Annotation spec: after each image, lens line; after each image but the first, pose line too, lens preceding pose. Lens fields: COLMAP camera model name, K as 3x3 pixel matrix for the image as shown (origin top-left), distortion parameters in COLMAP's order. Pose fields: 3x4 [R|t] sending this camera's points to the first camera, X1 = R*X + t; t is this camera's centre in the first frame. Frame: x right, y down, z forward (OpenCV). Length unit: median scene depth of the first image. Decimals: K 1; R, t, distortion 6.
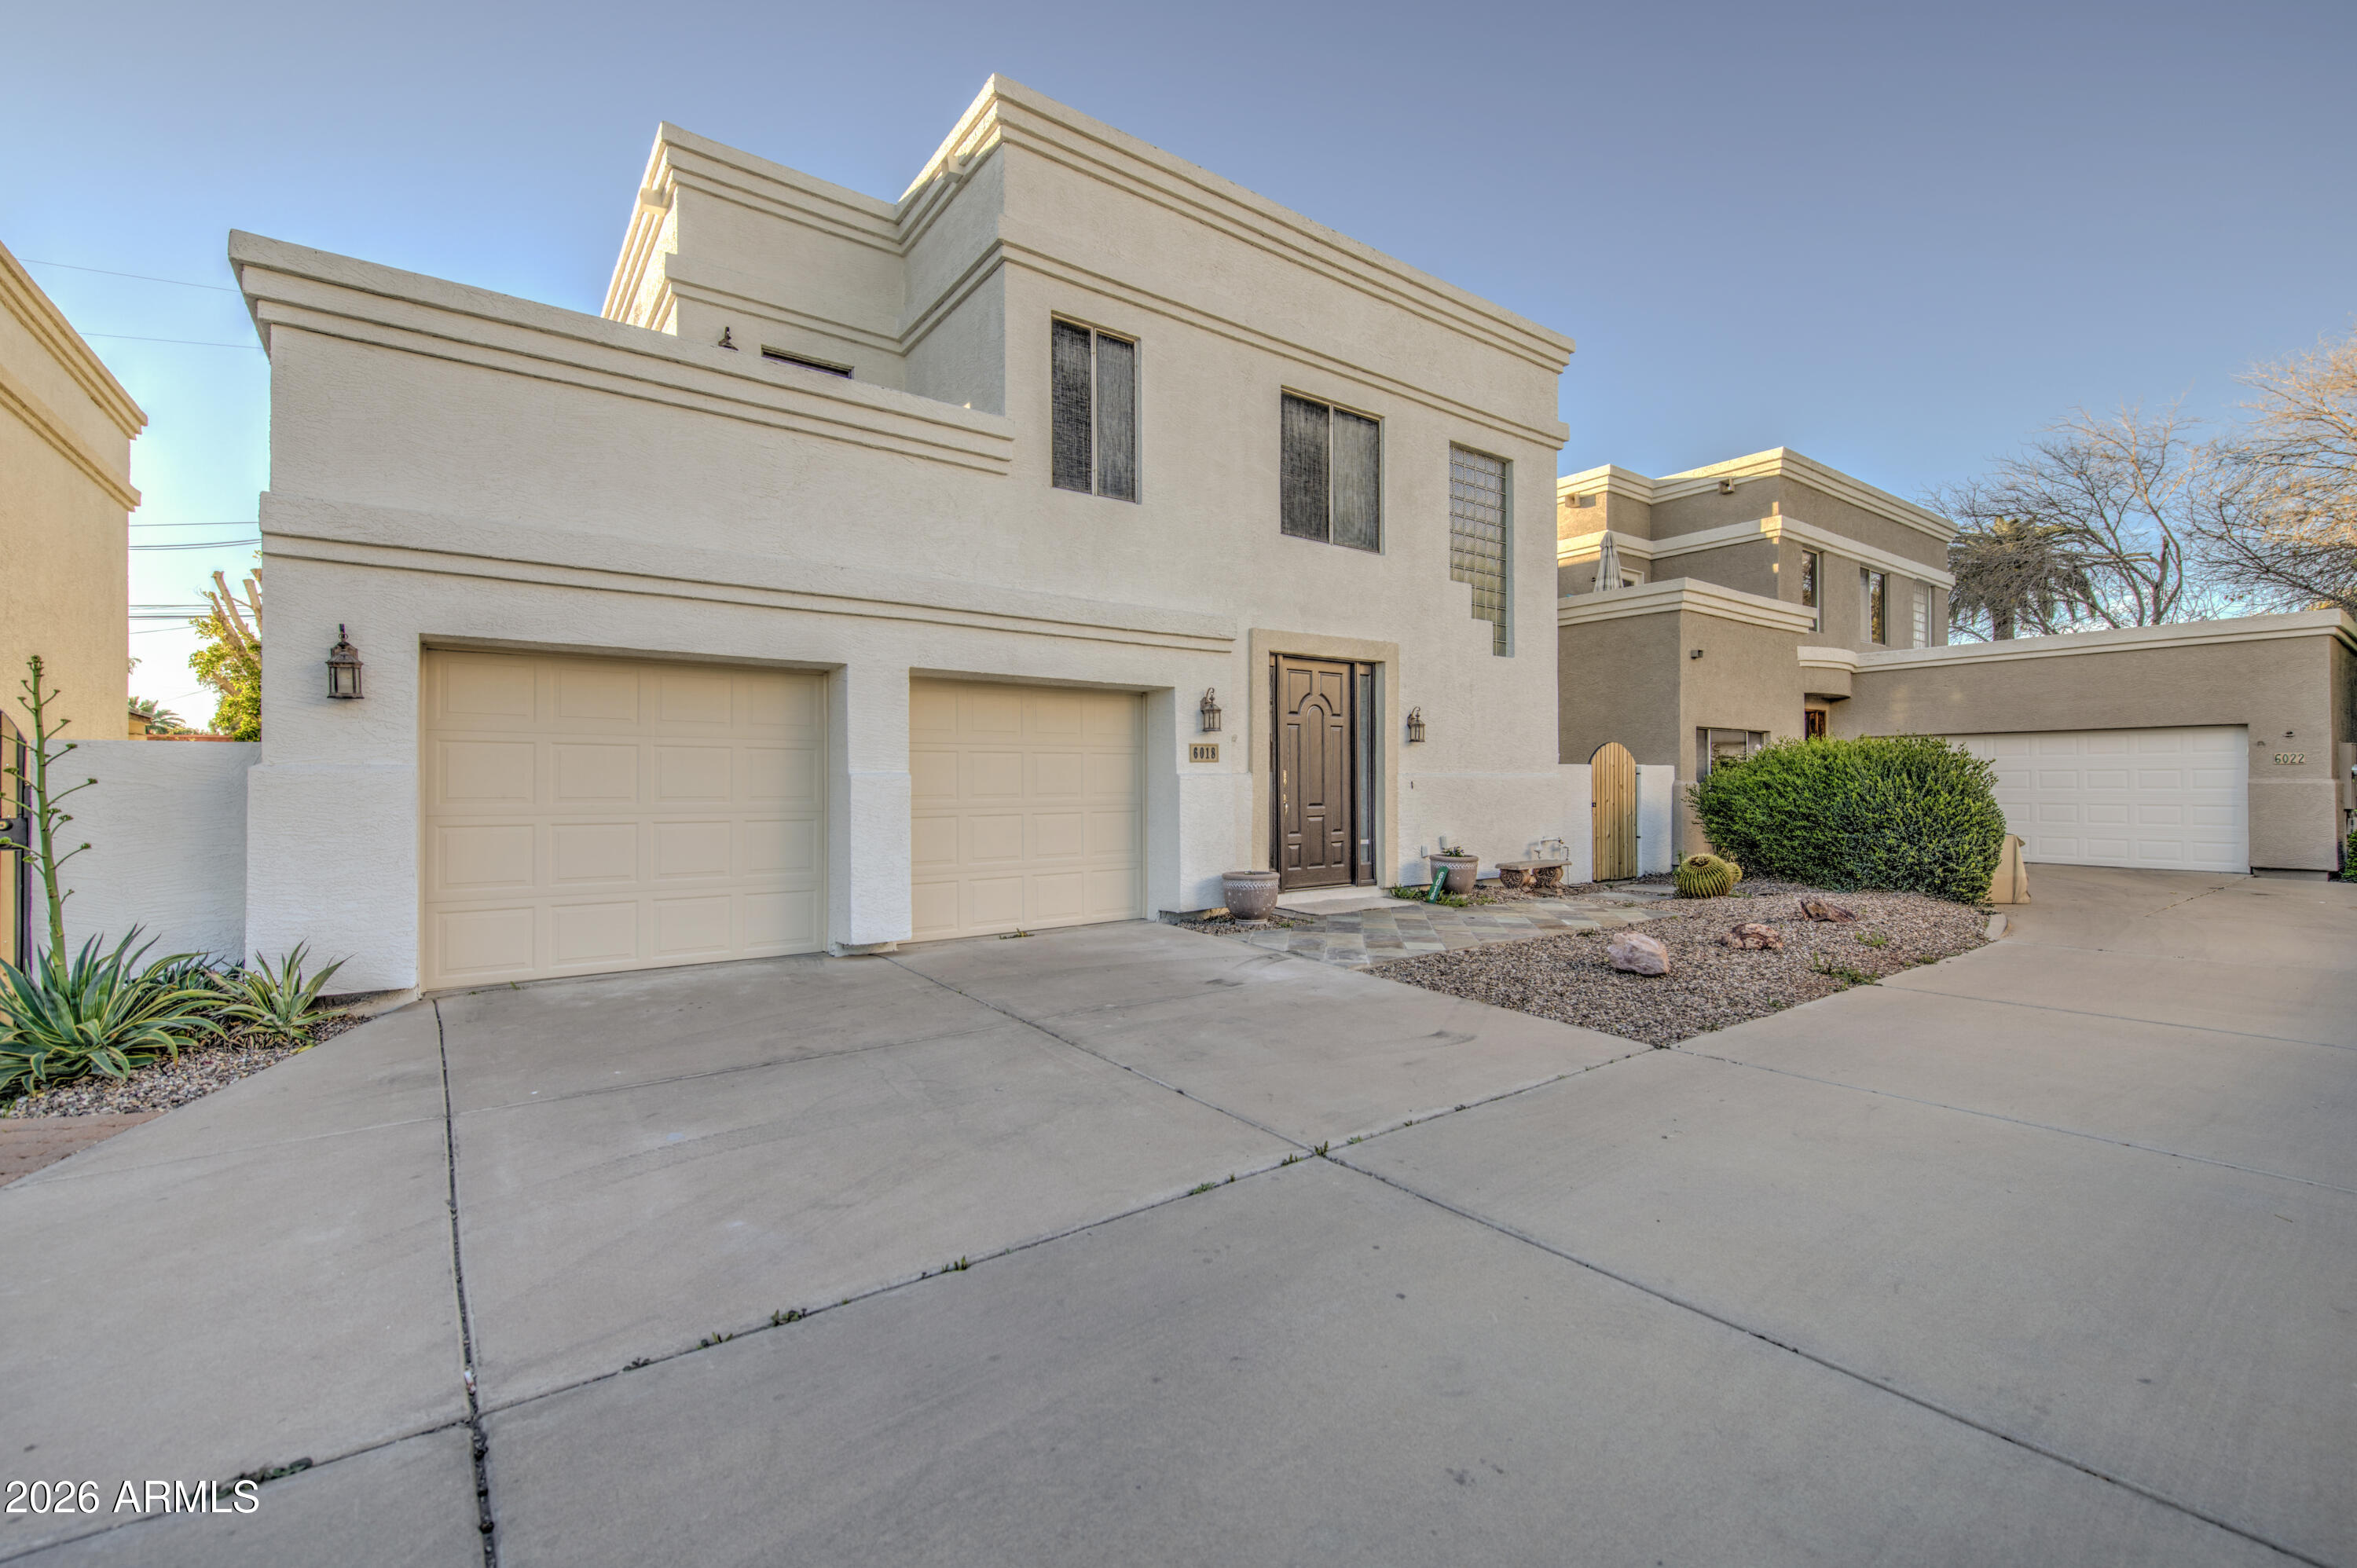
lens RADIAL K [[996.5, 0, 1176.4], [0, 996.5, 809.4], [0, 0, 1]] dist [0.001843, -0.000492]
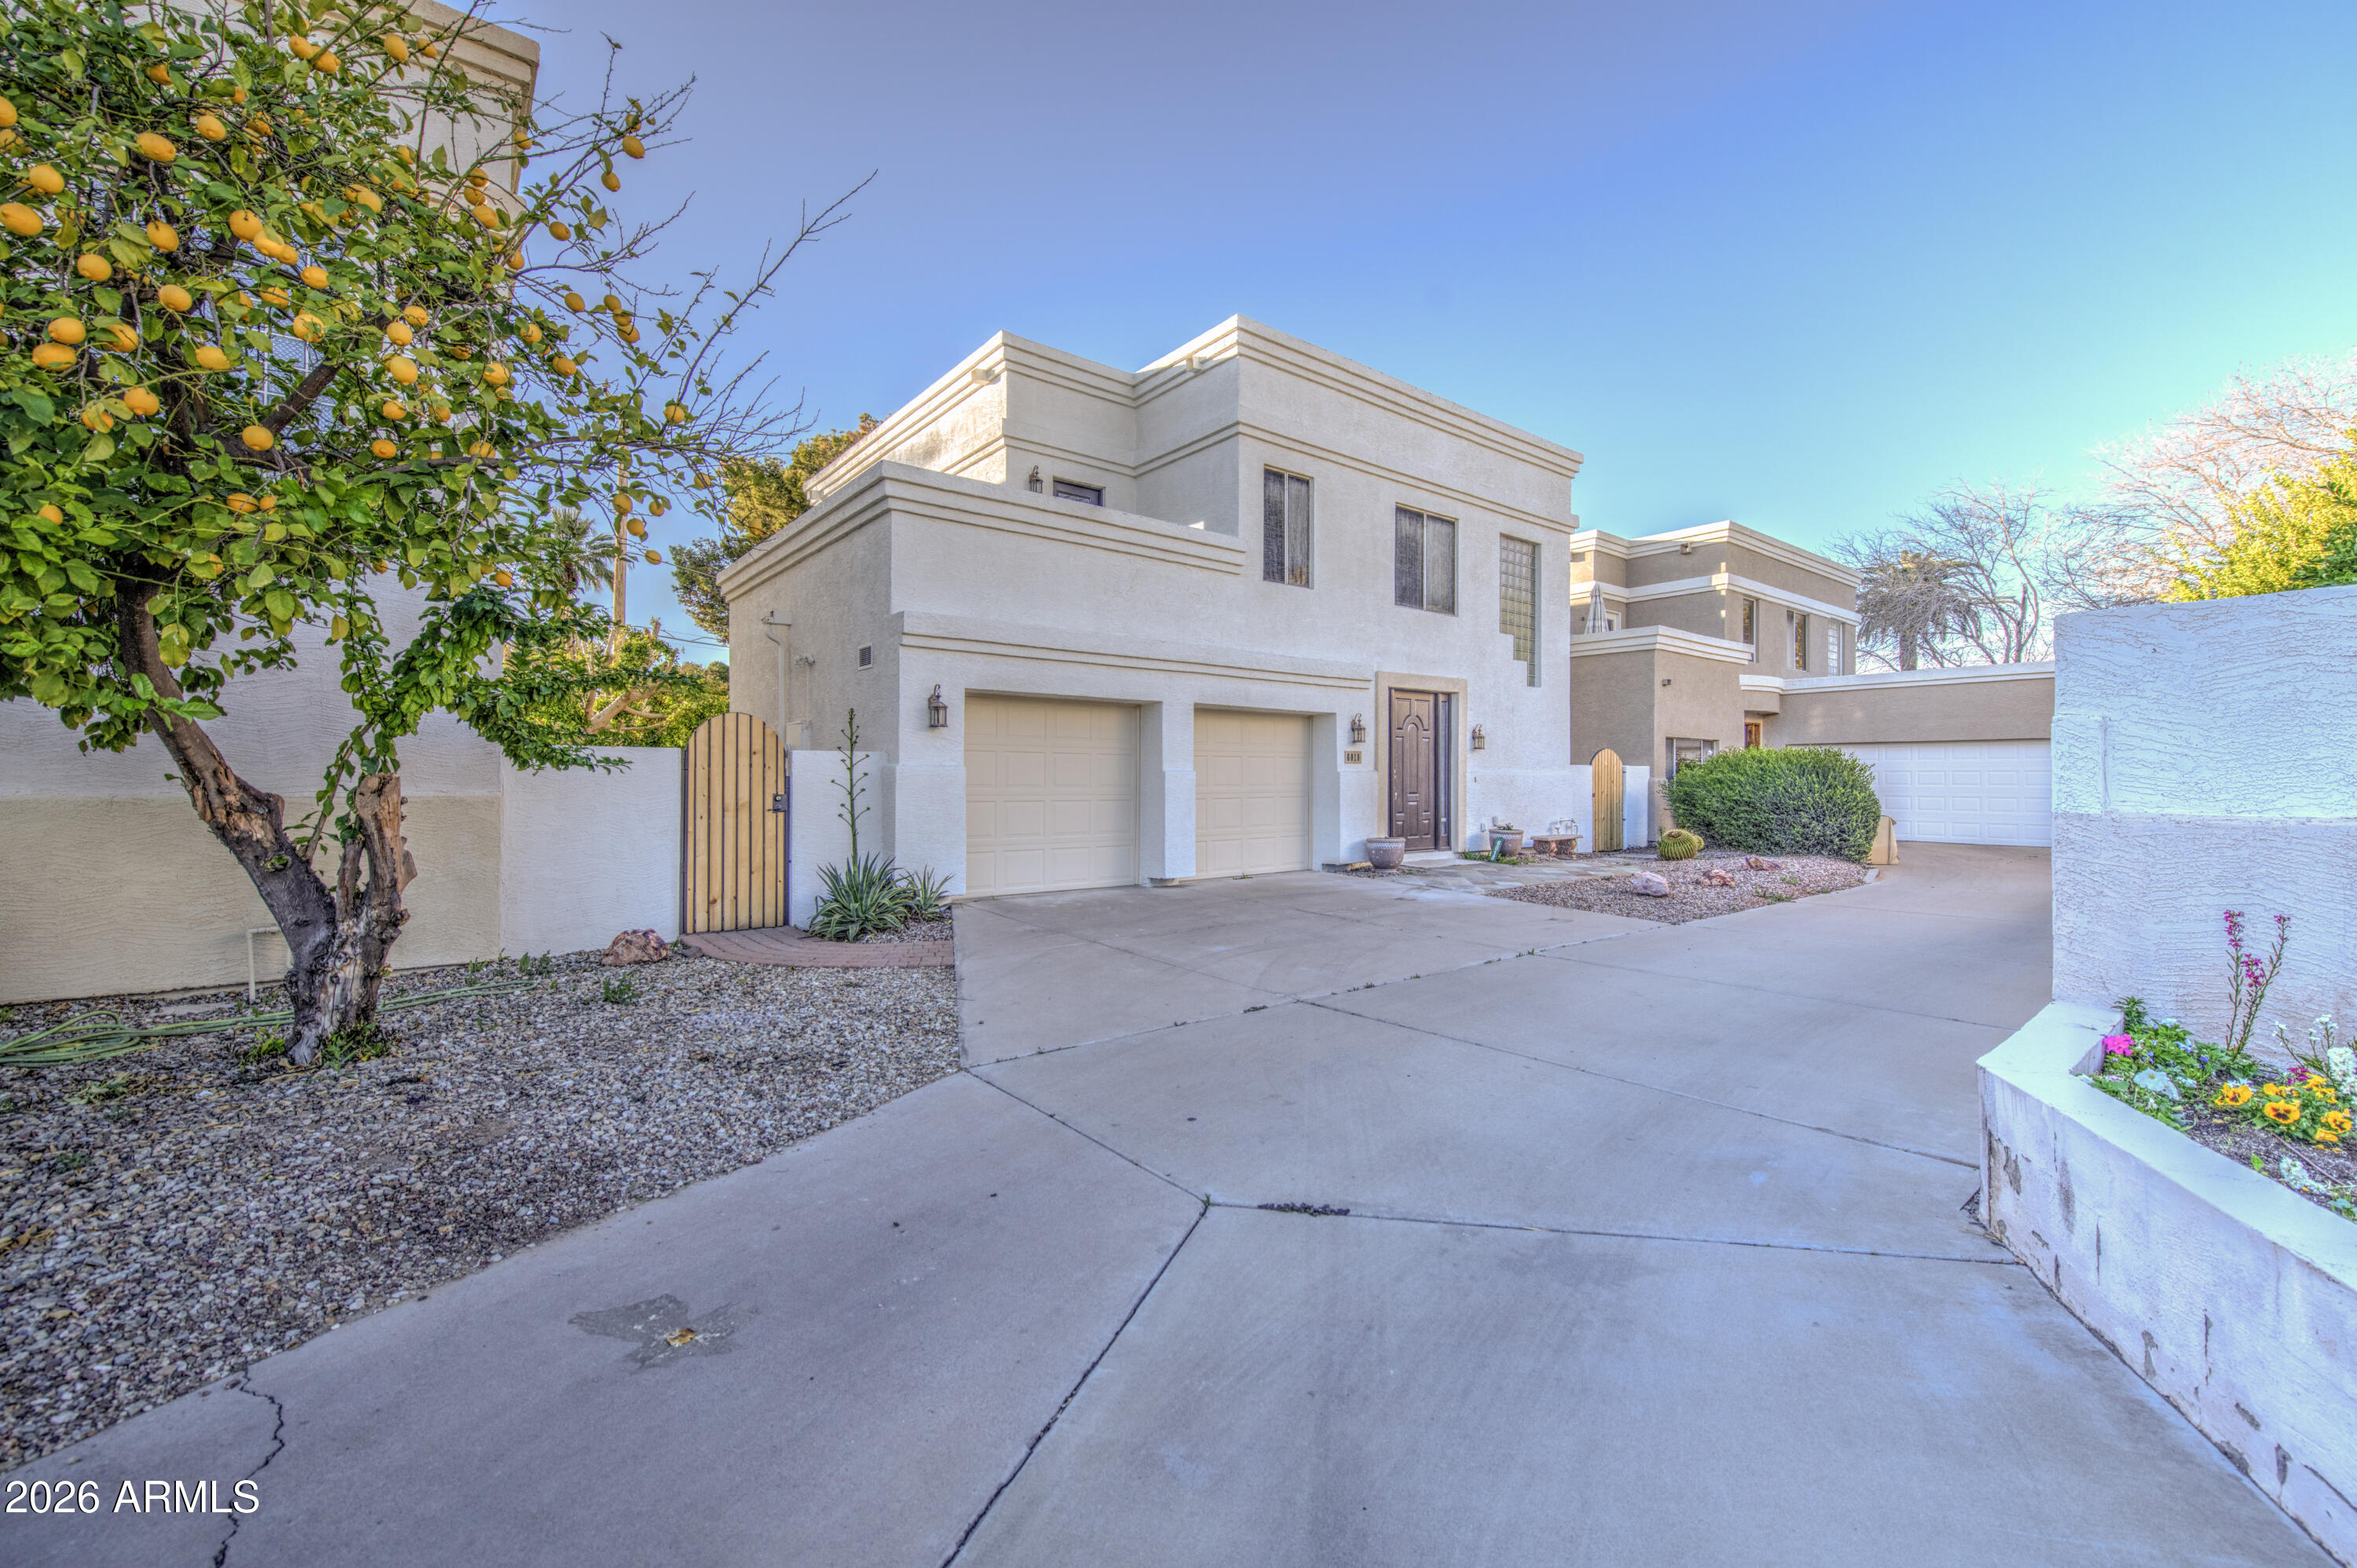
lens RADIAL K [[975.7, 0, 1177.7], [0, 975.7, 806.7], [0, 0, 1]] dist [0.002055, -0.002481]
pose [[0.999108, 0.003877, 0.042055, -0.249016], [-0.004000, 0.999988, 0.002847, 0.011617], [-0.042043, -0.003013, 0.999111, -0.371186]]
